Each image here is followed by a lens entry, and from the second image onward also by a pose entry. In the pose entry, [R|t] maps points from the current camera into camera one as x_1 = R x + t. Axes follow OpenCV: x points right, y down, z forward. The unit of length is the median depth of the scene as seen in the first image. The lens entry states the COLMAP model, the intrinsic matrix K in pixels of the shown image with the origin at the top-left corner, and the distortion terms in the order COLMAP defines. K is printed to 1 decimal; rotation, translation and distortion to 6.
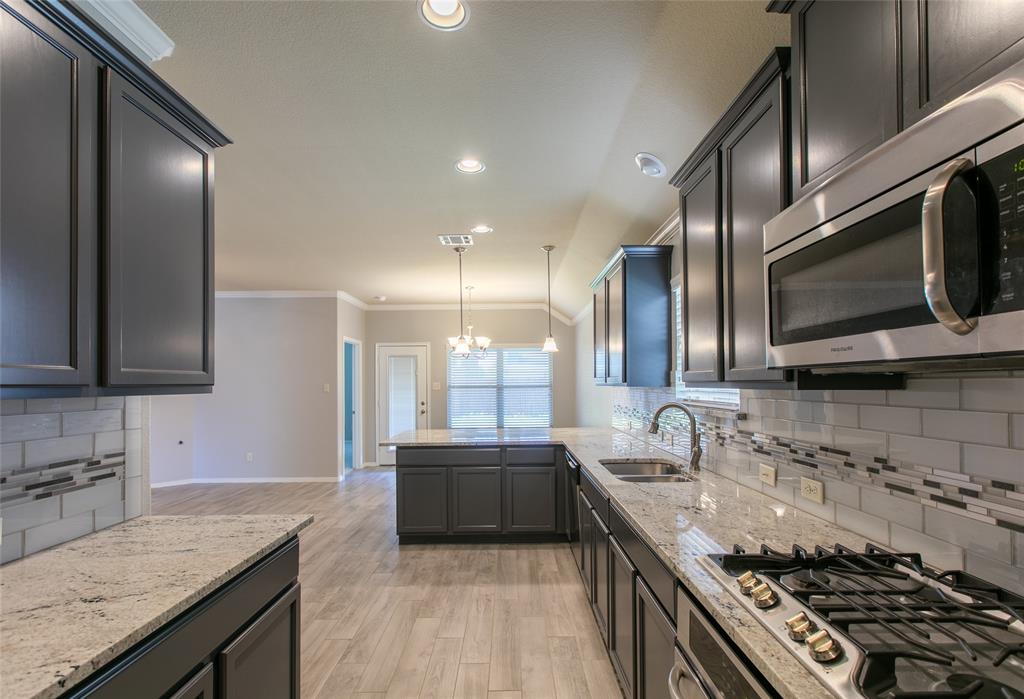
lens RADIAL K [[471.9, 0, 515.4], [0, 471.9, 378.4], [0, 0, 1]] dist [0.000203, 0.000077]
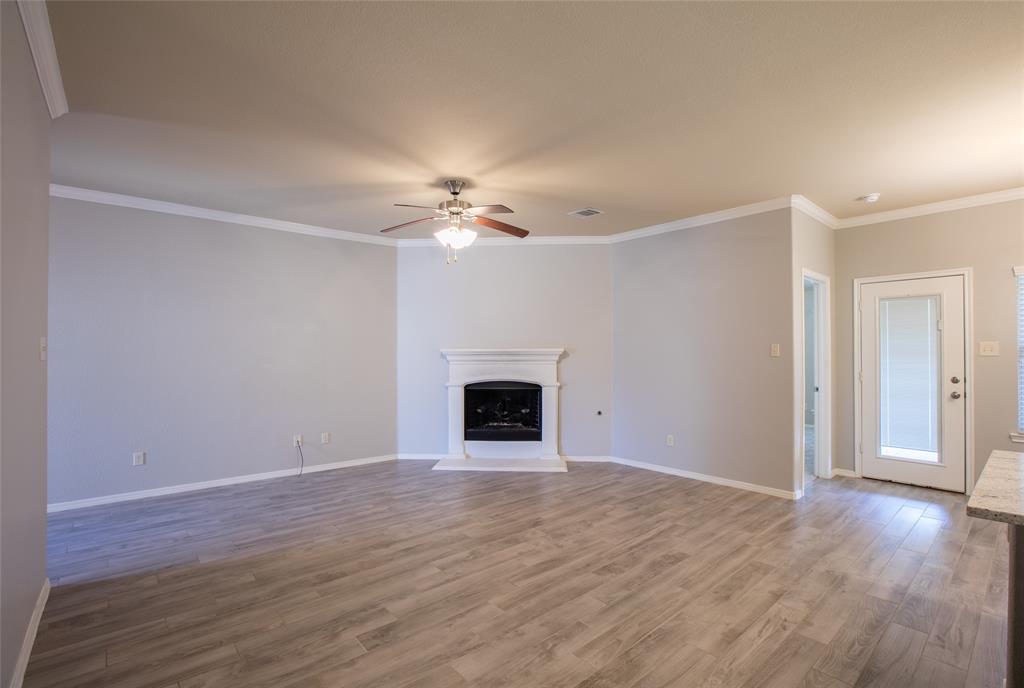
lens RADIAL K [[473.8, 0, 516.4], [0, 473.8, 349.0], [0, 0, 1]] dist [-0.072875, 0.033867]
pose [[0.650621, 0.001148, -0.759401, -0.169012], [0.007009, 0.999947, 0.007517, 0.012370], [0.759370, -0.010213, 0.650579, 0.361299]]
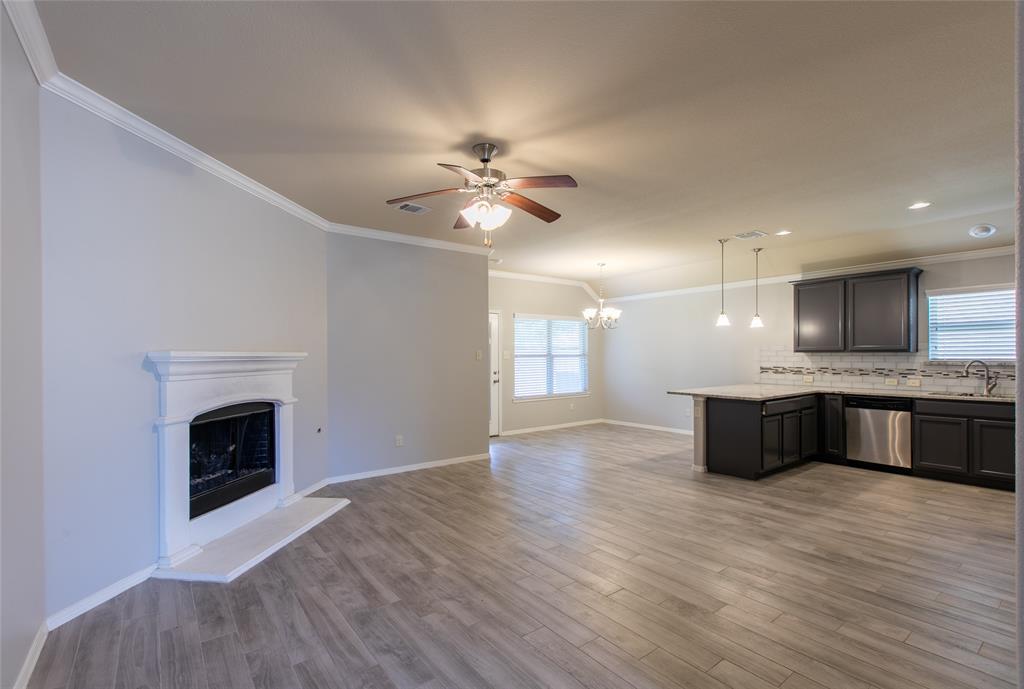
lens RADIAL K [[470.4, 0, 508.4], [0, 470.4, 358.6], [0, 0, 1]] dist [-0.000188, -0.000276]
pose [[0.800575, -0.000492, 0.599233, -1.016947], [-0.007575, 0.999911, 0.010941, 0.017802], [-0.599185, -0.013299, 0.800500, 0.279438]]
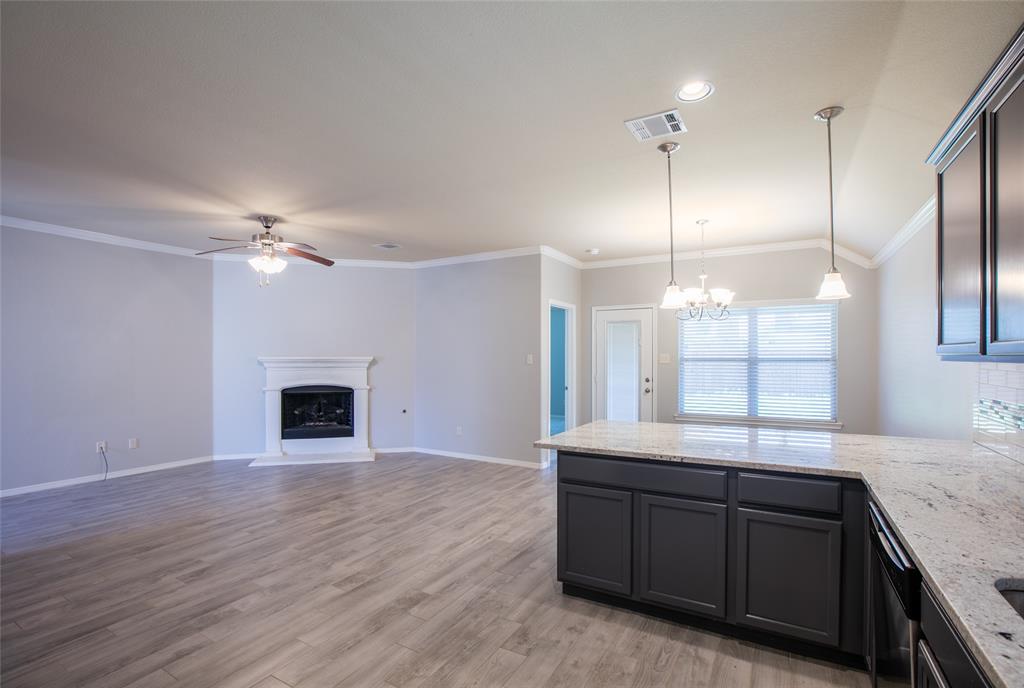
lens RADIAL K [[471.9, 0, 517.1], [0, 471.9, 356.1], [0, 0, 1]] dist [-0.061065, 0.022152]
pose [[0.862971, 0.007057, -0.505204, 0.020767], [-0.000510, 0.999914, 0.013097, 0.003103], [0.505253, -0.011044, 0.862900, 0.270947]]
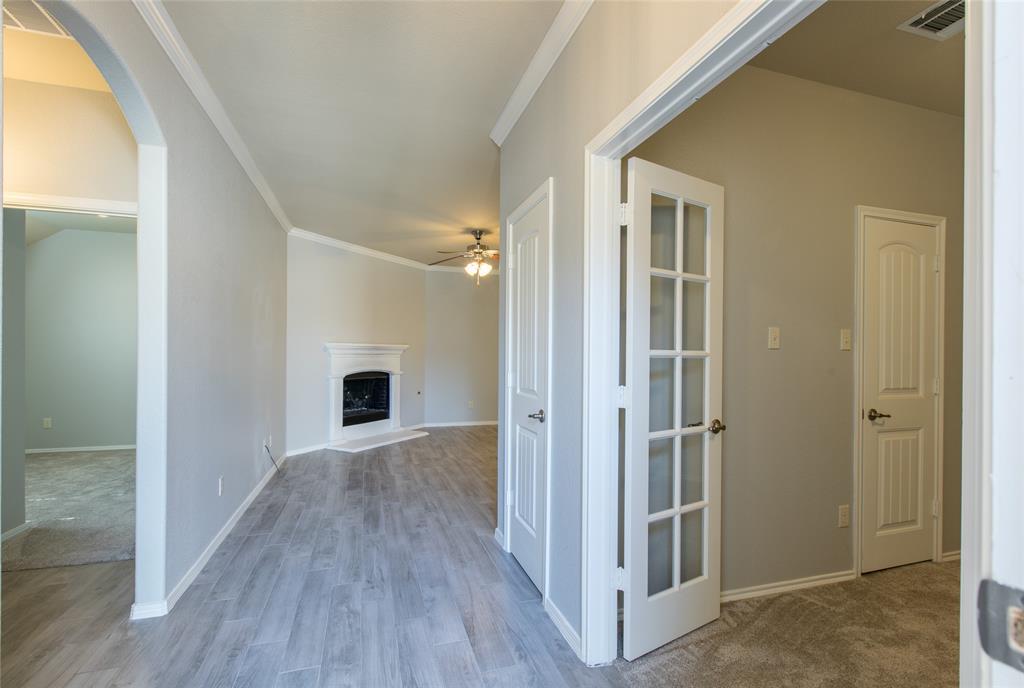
lens RADIAL K [[471.9, 0, 517.1], [0, 471.9, 356.1], [0, 0, 1]] dist [-0.061065, 0.022152]
pose [[0.952506, 0.014005, 0.304199, -0.933484], [-0.019821, 0.999675, 0.016039, 0.022782], [-0.303875, -0.021306, 0.952474, -0.220913]]
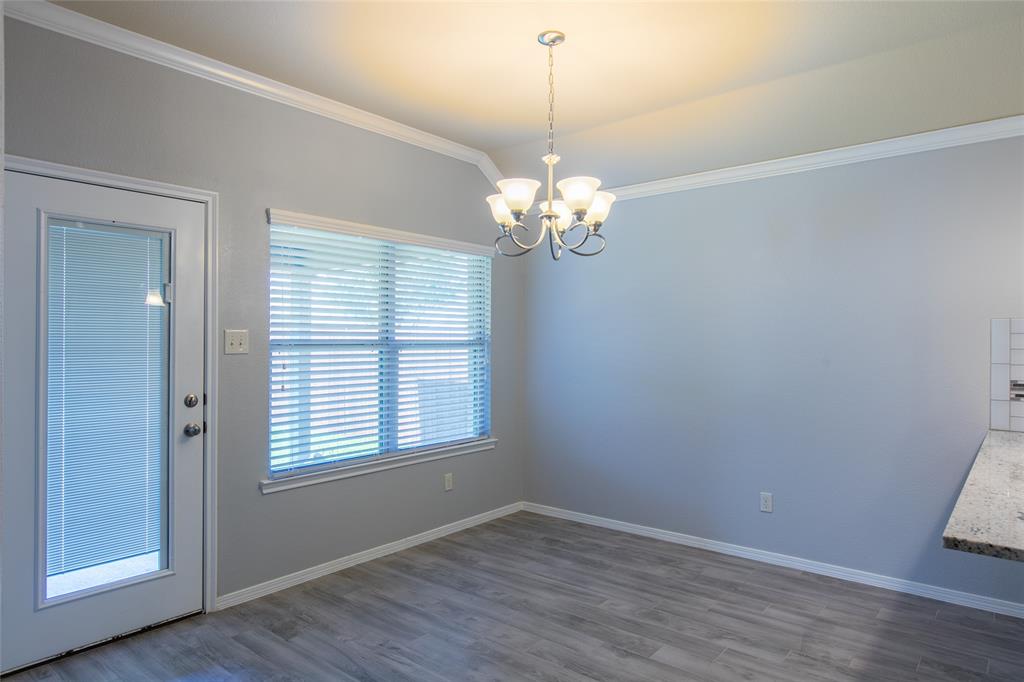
lens RADIAL K [[640.8, 0, 512.0], [0, 640.8, 341.0], [0, 0, 1]] dist [0.001068, 0.000410]
pose [[0.640351, 0.009106, 0.768029, -0.497778], [-0.014107, 0.999900, -0.000093, 0.018624], [-0.767953, -0.010775, 0.640416, 0.809734]]
